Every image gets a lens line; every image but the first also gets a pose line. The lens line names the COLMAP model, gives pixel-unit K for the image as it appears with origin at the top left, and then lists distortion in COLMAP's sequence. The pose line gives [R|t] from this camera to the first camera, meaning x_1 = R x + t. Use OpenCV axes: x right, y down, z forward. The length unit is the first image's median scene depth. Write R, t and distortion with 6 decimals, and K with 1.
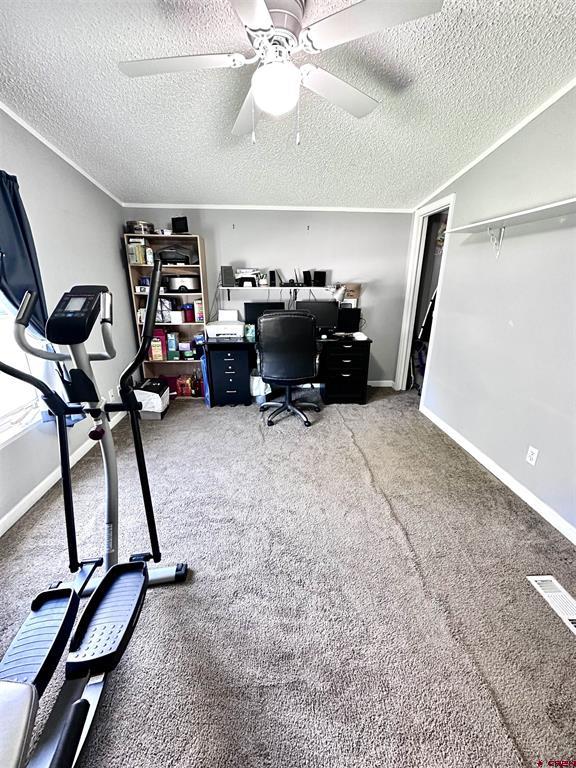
lens RADIAL K [[306.5, 0, 289.5], [0, 306.5, 384.6], [0, 0, 1]] dist [-0.004517, 0.001167]
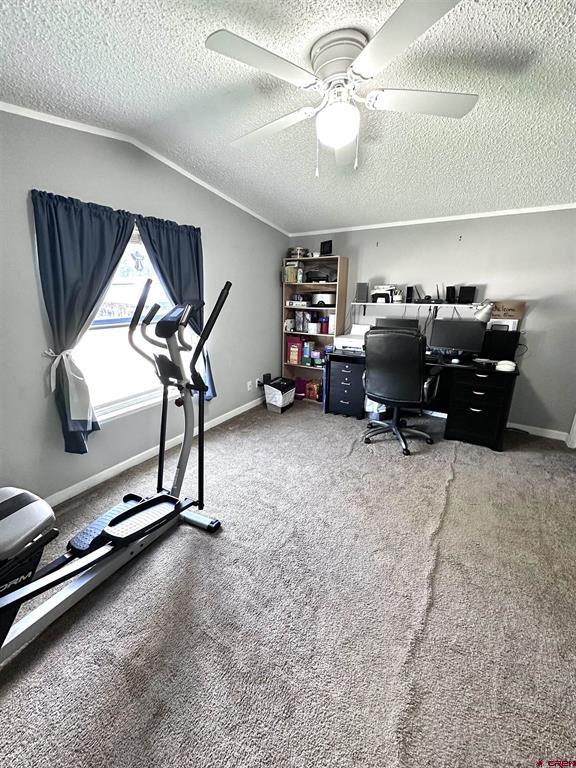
lens RADIAL K [[306.5, 0, 288.9], [0, 306.5, 384.9], [0, 0, 1]] dist [-0.004517, 0.001167]
pose [[0.815461, 0.164125, -0.555055, 0.240914], [-0.188750, 0.981938, 0.013048, -0.014012], [0.547171, 0.094127, 0.831711, 0.033680]]
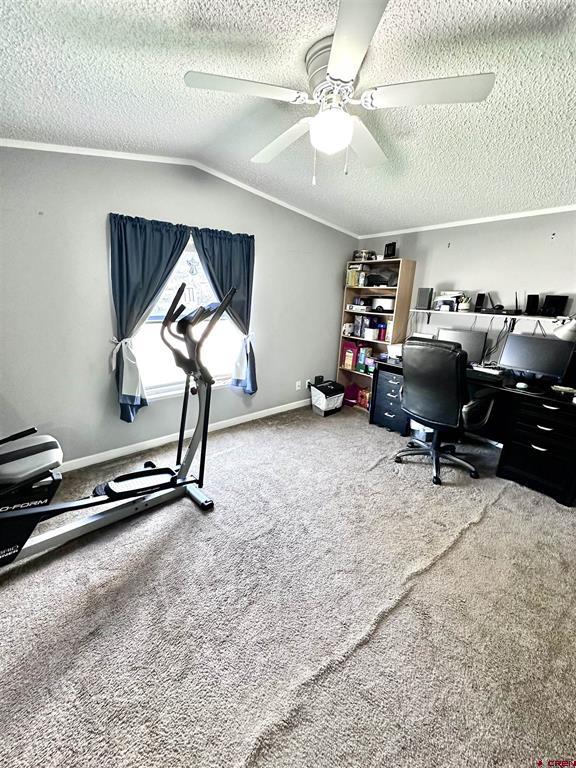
lens RADIAL K [[306.5, 0, 288.8], [0, 306.5, 385.0], [0, 0, 1]] dist [-0.004517, 0.001167]
pose [[0.569382, 0.249938, -0.783158, 0.395400], [-0.291540, 0.952133, 0.091906, -0.070676], [0.768641, 0.175992, 0.614994, 0.158233]]
